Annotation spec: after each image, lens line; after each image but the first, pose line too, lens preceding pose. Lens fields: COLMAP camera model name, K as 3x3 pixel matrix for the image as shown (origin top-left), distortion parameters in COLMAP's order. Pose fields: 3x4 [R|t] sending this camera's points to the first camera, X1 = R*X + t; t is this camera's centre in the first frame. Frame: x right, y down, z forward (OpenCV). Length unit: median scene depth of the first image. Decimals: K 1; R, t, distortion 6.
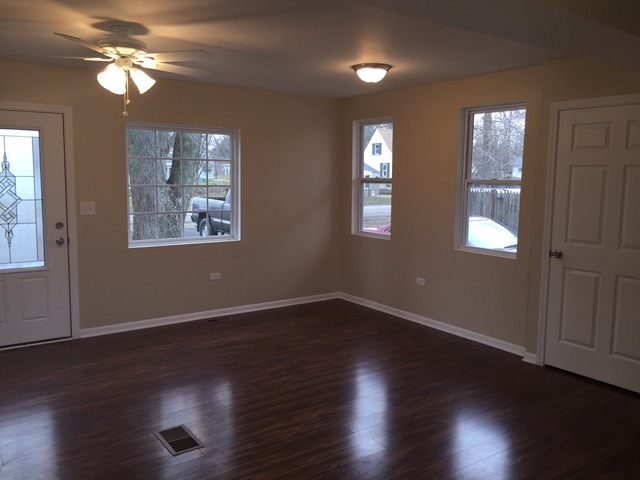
lens RADIAL K [[549.0, 0, 320.0], [0, 549.0, 240.0], [0, 0, 1]] dist [0.085331, -0.099840]
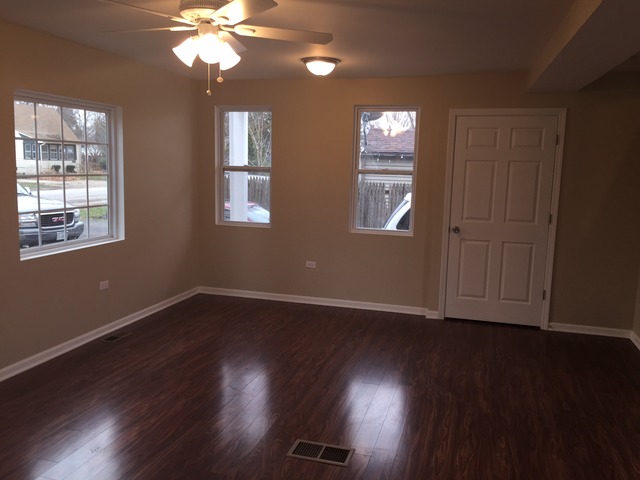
lens RADIAL K [[549.0, 0, 320.0], [0, 549.0, 240.0], [0, 0, 1]] dist [0.085331, -0.099840]
pose [[0.781522, -0.077328, 0.619067, -0.569010], [0.058611, 0.997000, 0.050545, -0.031202], [-0.621119, -0.003218, 0.783710, 0.192671]]
